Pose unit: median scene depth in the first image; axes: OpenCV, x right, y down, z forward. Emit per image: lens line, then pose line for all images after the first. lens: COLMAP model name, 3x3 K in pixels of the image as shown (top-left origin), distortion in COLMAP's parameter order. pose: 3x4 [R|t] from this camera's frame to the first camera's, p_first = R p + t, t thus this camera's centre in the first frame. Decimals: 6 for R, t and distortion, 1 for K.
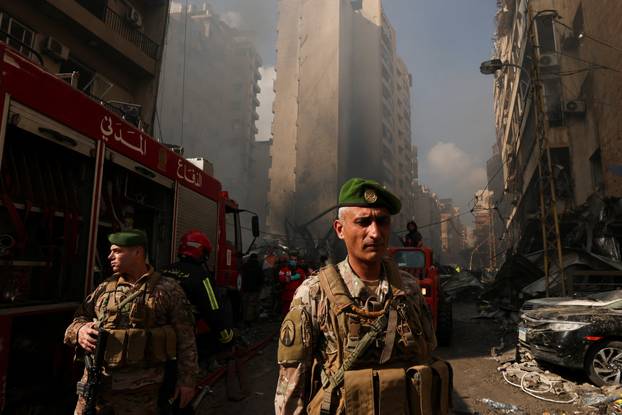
lens RADIAL K [[420.2, 0, 311.0], [0, 420.2, 207.5], [0, 0, 1]] dist [-0.124395, 0.096061]
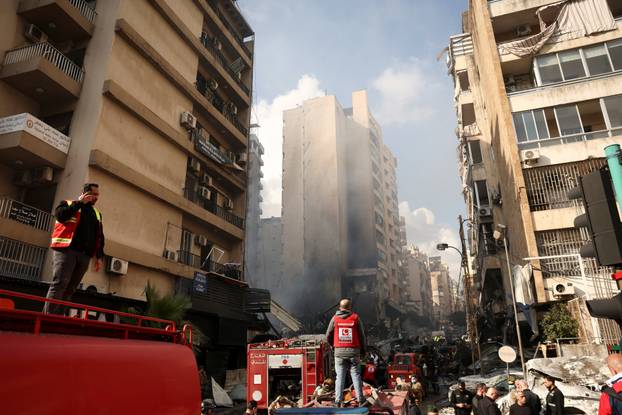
lens RADIAL K [[420.2, 0, 311.0], [0, 420.2, 207.5], [0, 0, 1]] dist [-0.124395, 0.096061]
pose [[0.999215, -0.030080, 0.025795, -0.037859], [0.033270, 0.990455, -0.133758, -0.057825], [-0.021525, 0.134511, 0.990678, -0.172607]]
